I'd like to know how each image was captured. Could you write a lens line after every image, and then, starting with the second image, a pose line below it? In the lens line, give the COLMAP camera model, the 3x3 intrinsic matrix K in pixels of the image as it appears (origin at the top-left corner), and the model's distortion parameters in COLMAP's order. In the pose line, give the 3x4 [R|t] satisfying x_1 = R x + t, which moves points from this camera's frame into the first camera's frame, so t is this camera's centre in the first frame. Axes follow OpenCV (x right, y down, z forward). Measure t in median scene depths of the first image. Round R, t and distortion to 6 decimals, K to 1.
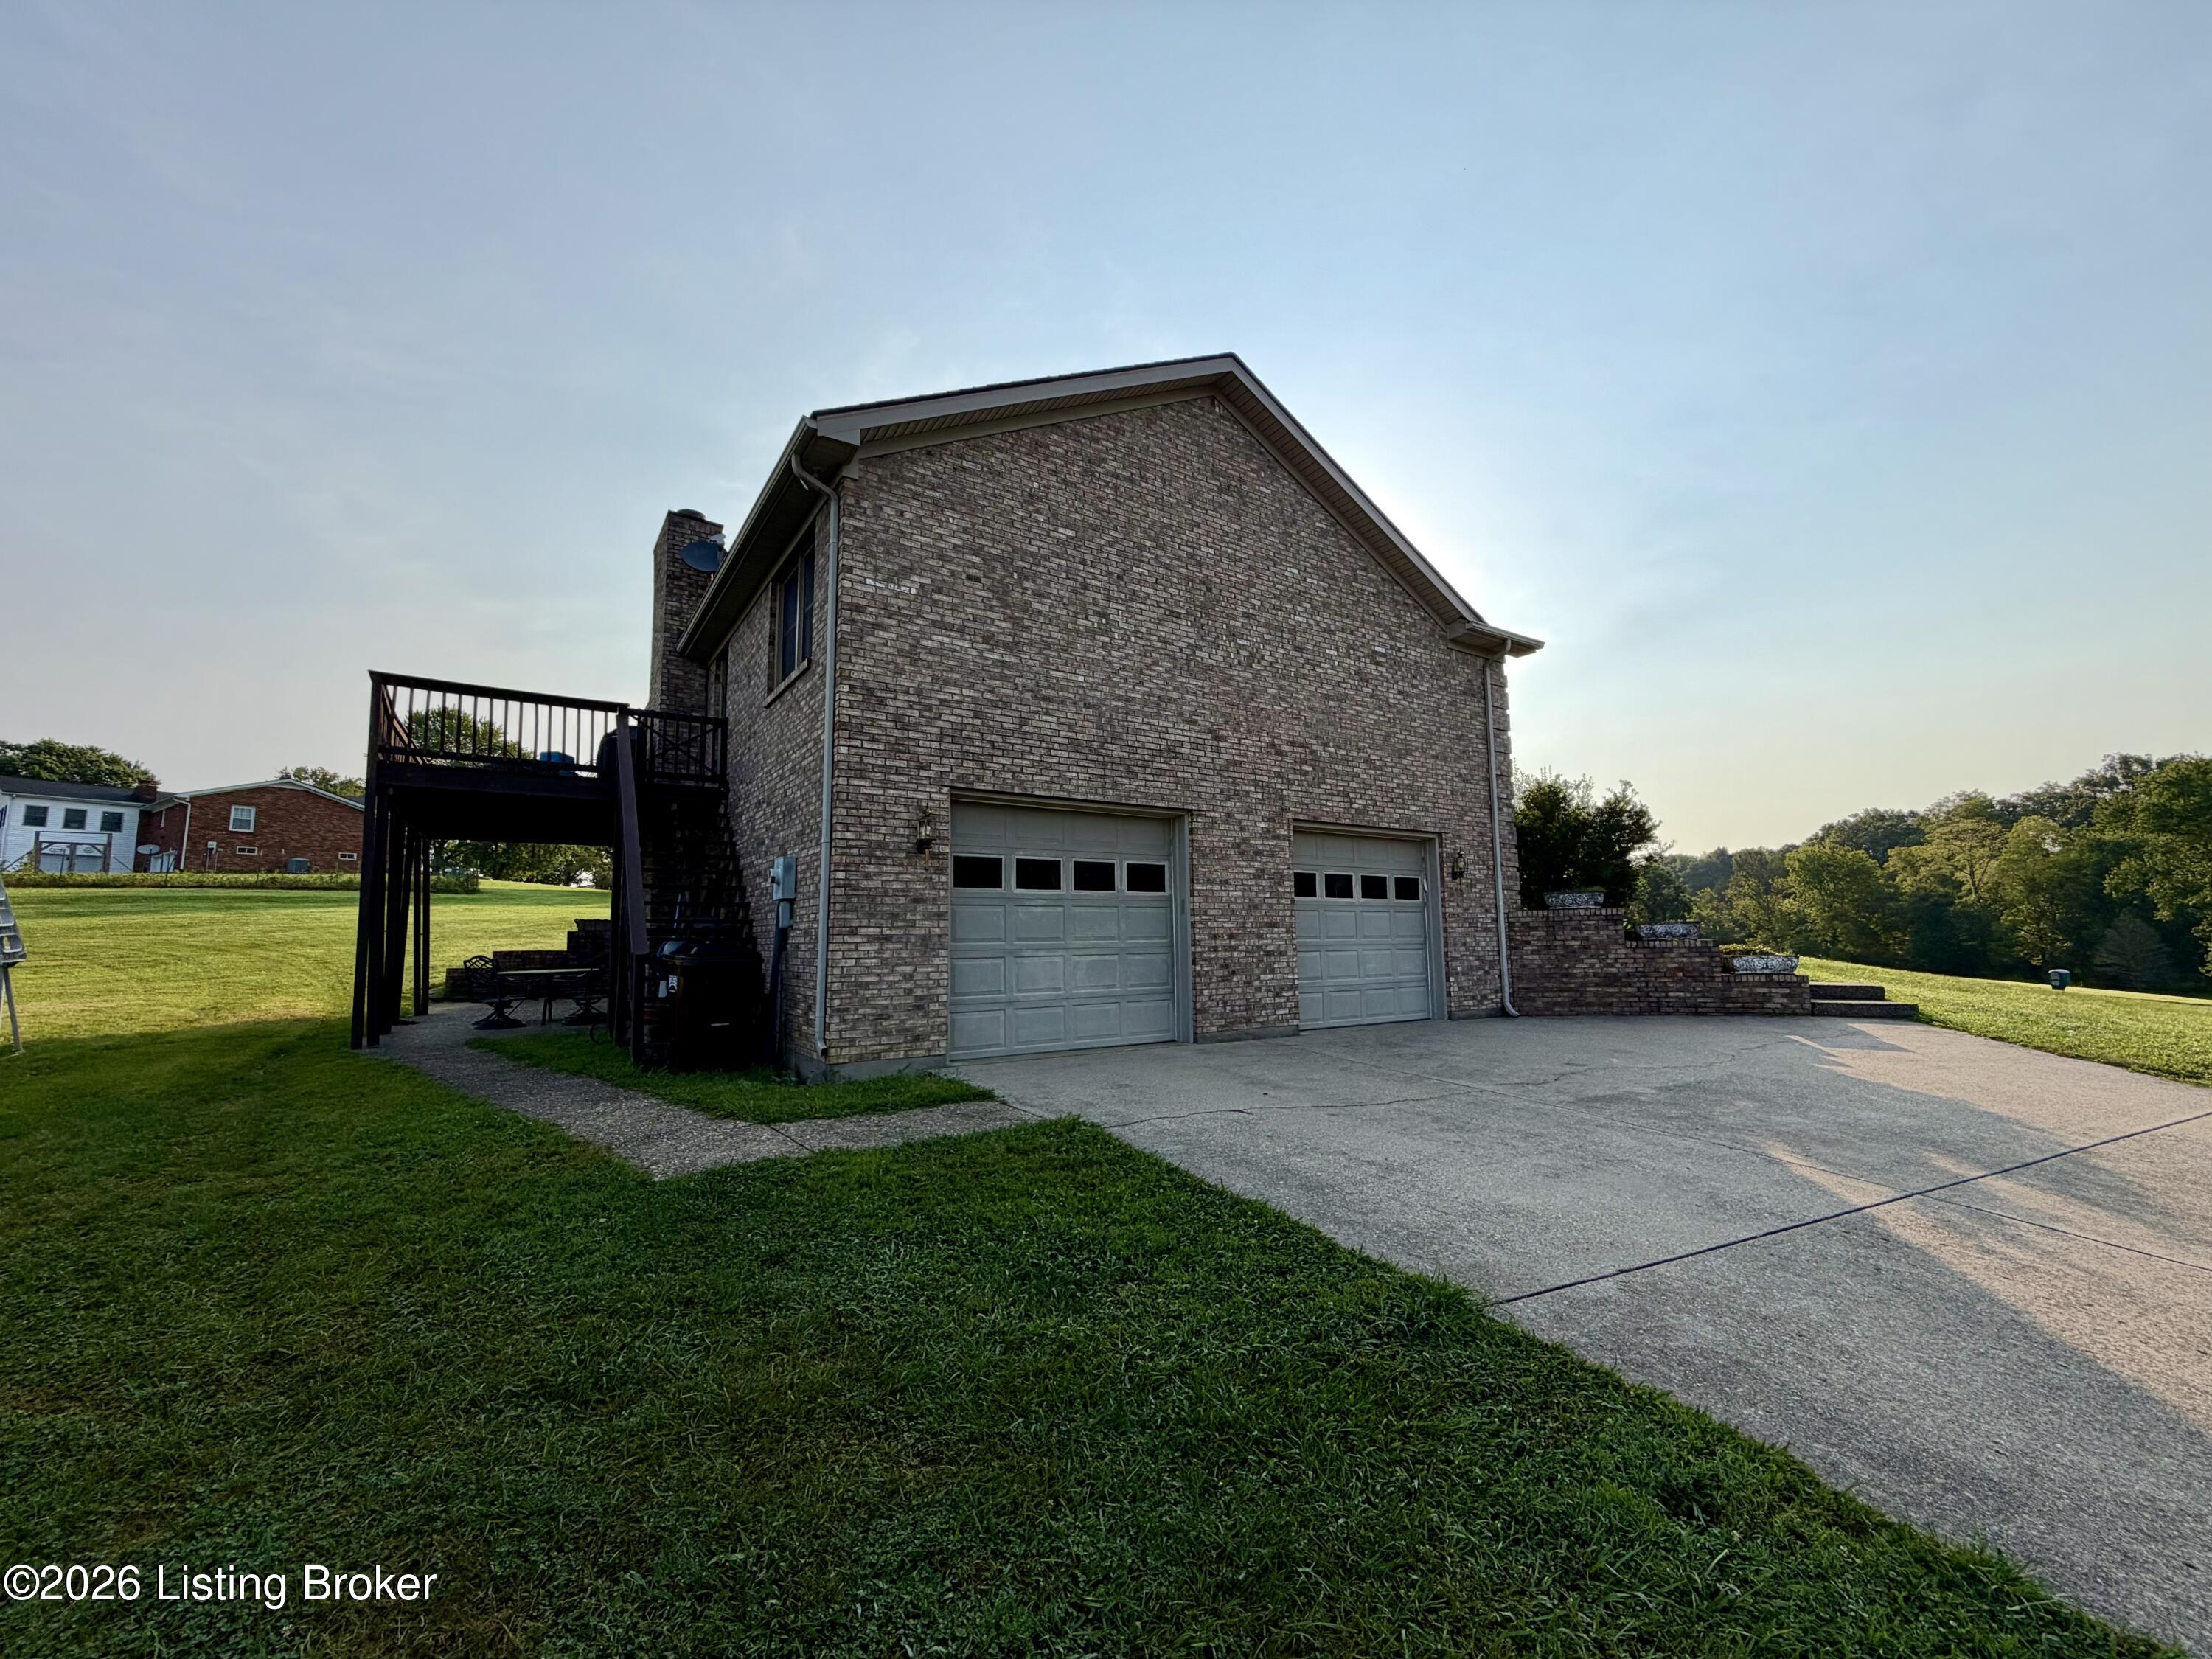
lens RADIAL K [[875.7, 0, 1100.4], [0, 875.7, 831.1], [0, 0, 1]] dist [-0.001351, -0.000091]
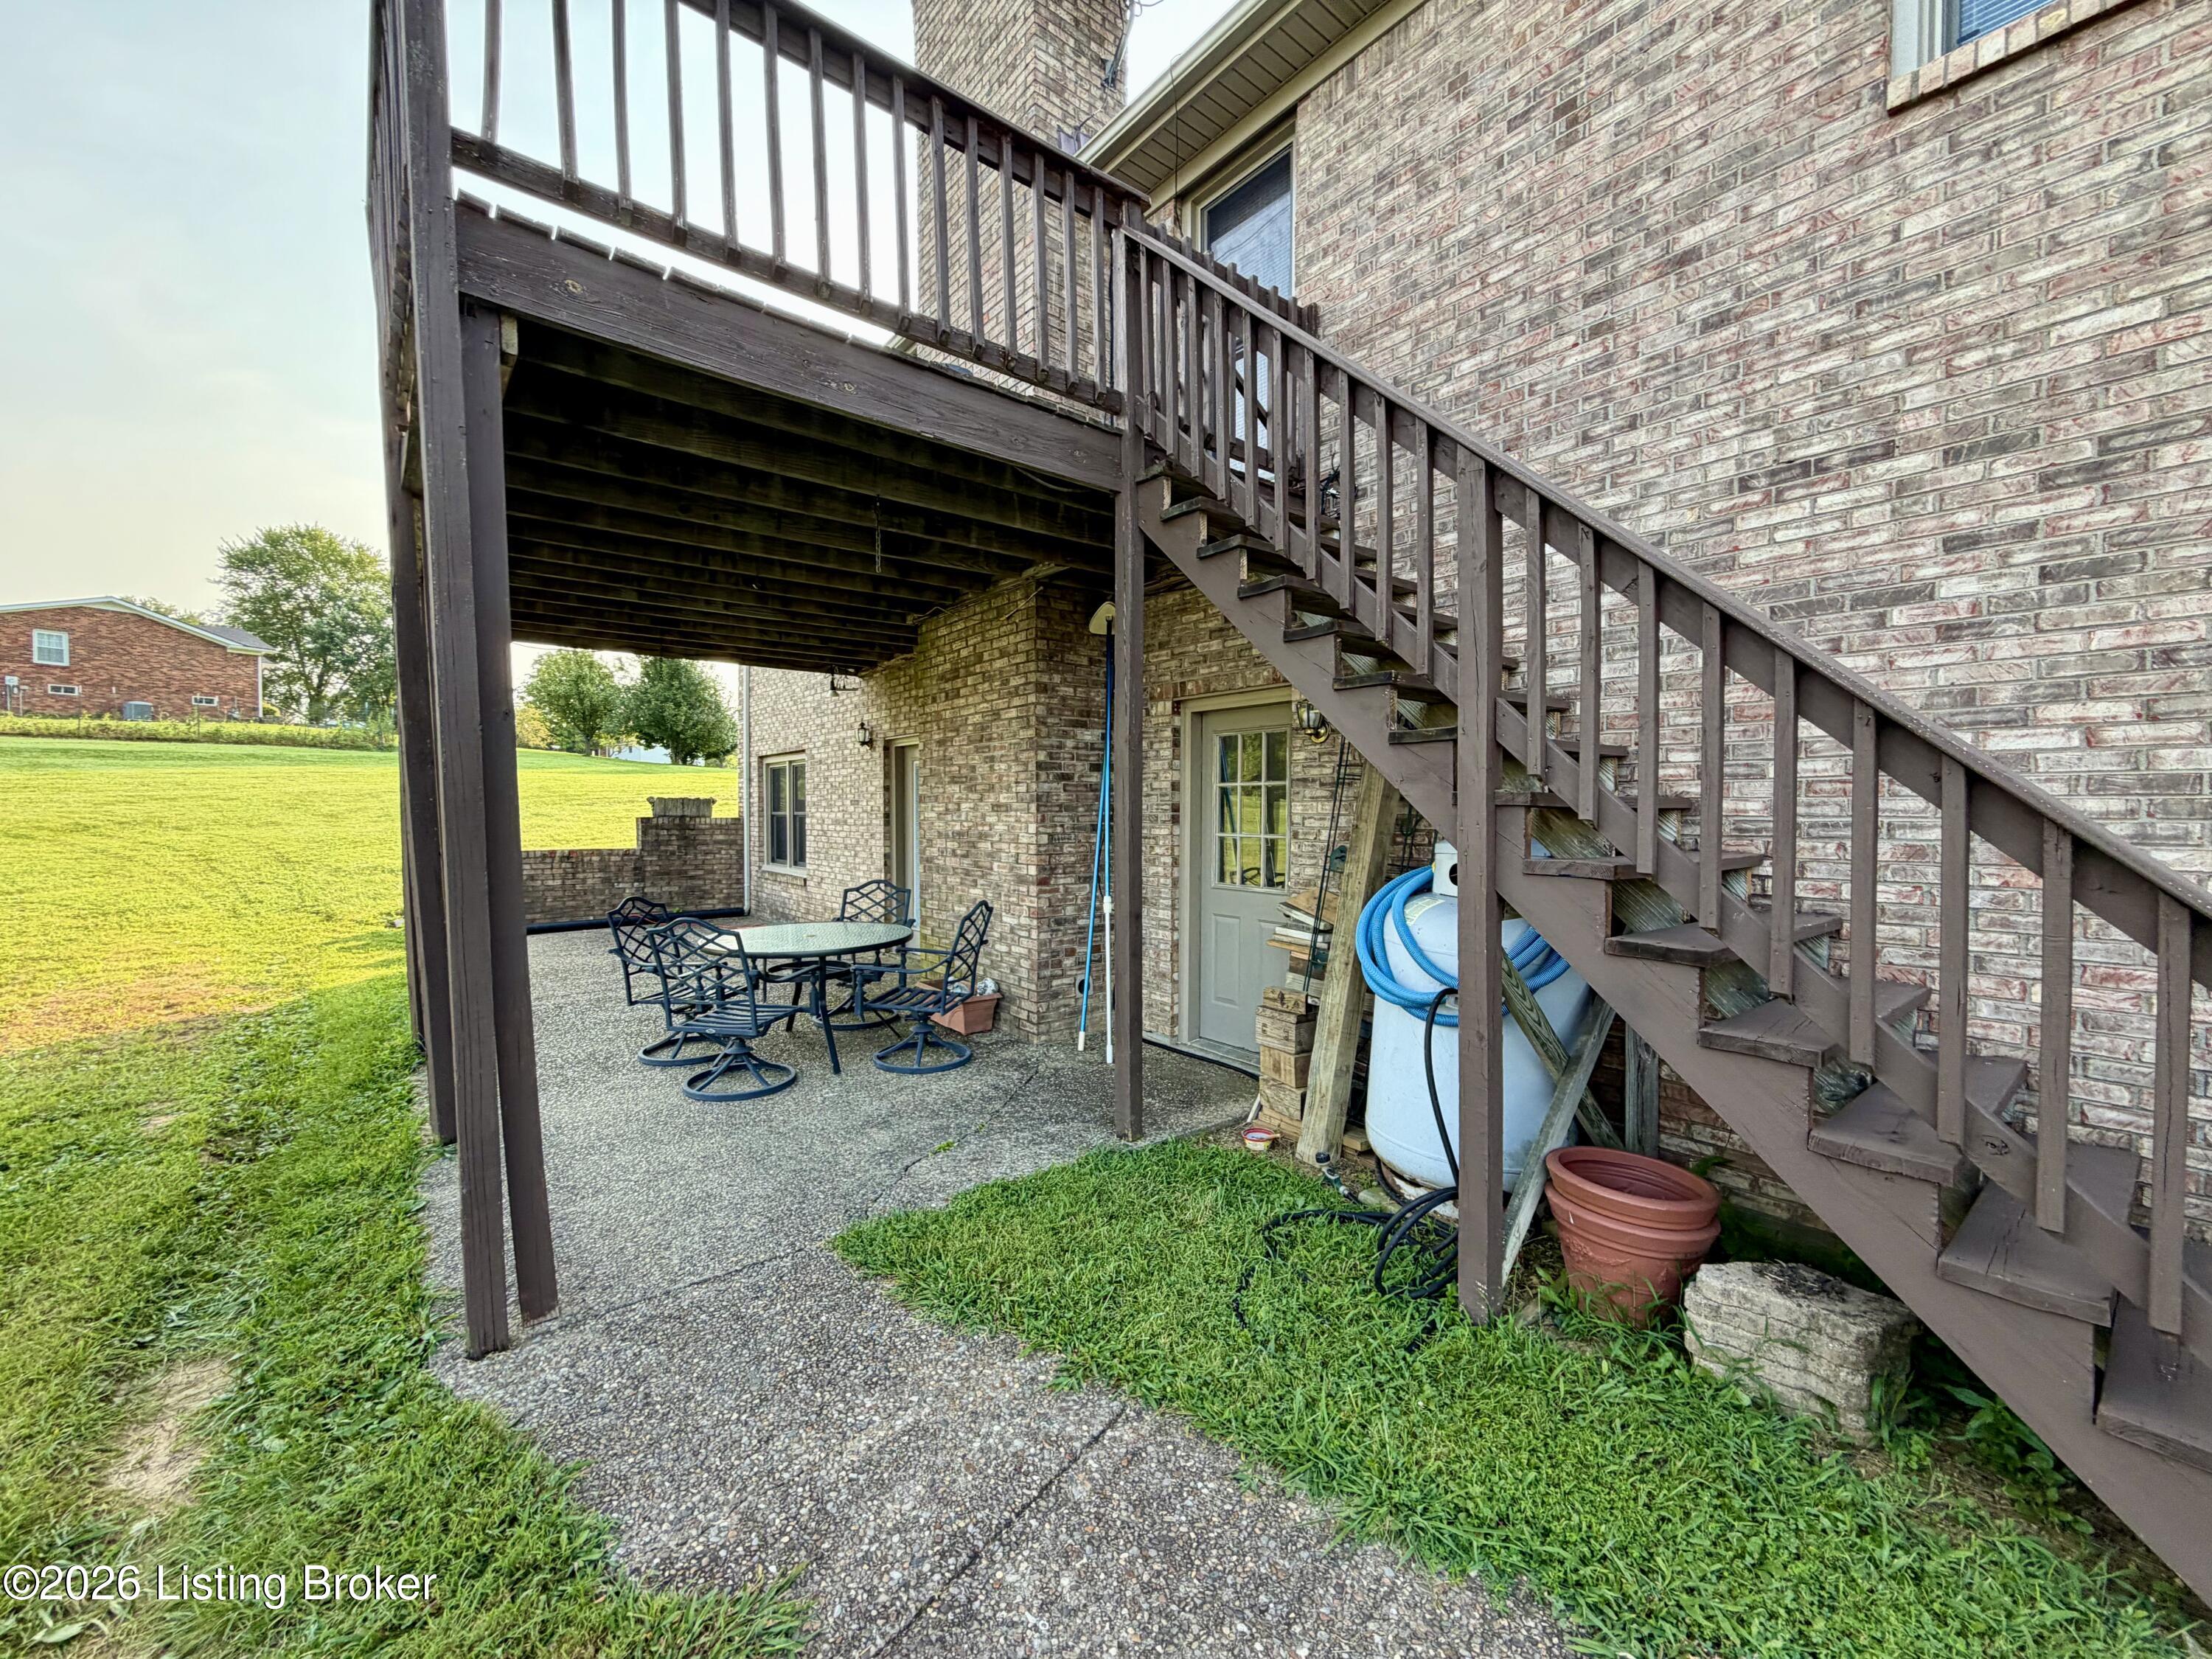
lens RADIAL K [[875.7, 0, 1106.0], [0, 875.7, 827.8], [0, 0, 1]] dist [-0.001351, -0.000091]
pose [[0.995594, 0.013472, 0.092801, -0.362151], [-0.026475, 0.989748, 0.140348, 0.029007], [-0.089959, -0.142186, 0.985744, 0.390954]]
